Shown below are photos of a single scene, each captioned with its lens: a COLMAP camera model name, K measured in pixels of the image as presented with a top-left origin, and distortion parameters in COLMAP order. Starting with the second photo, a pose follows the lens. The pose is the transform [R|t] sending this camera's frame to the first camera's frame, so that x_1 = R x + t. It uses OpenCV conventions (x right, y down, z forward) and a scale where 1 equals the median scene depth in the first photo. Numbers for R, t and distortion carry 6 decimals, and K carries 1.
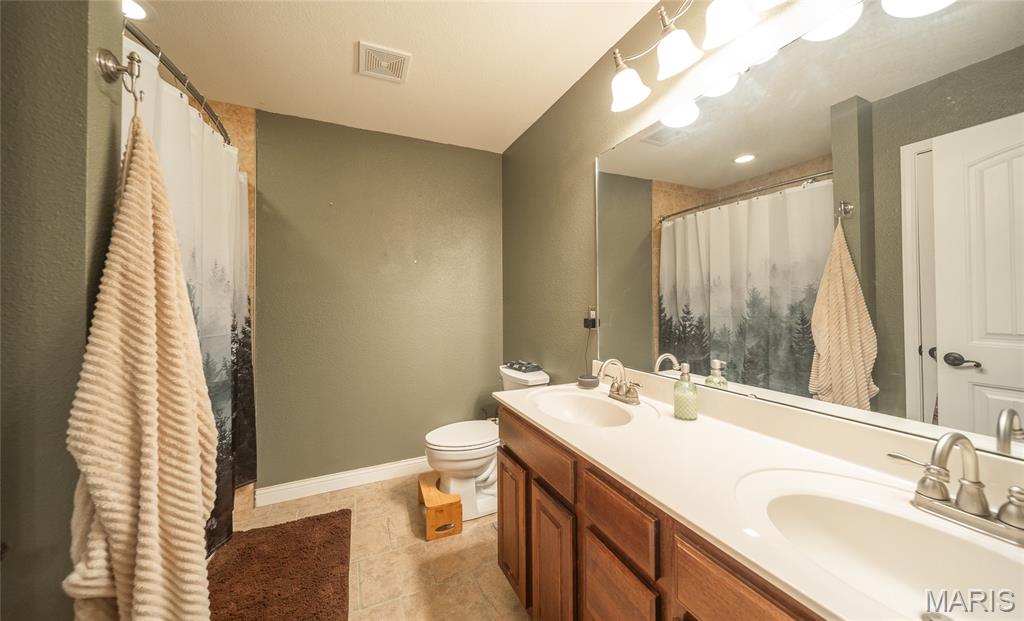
lens RADIAL K [[358.7, 0, 513.6], [0, 358.7, 303.2], [0, 0, 1]] dist [-0.002732, -0.000156]
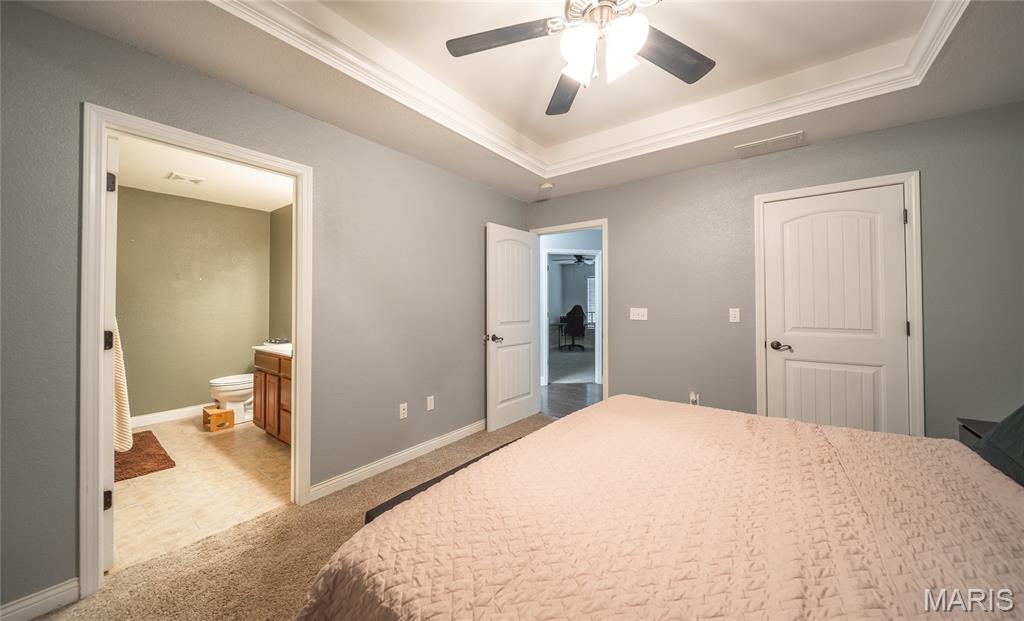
lens RADIAL K [[358.7, 0, 514.5], [0, 358.7, 301.2], [0, 0, 1]] dist [-0.002732, -0.000156]
pose [[0.875051, 0.012432, 0.483871, 0.217333], [-0.007292, 0.999895, -0.012504, -0.011354], [-0.483976, 0.007413, 0.875050, -1.300261]]
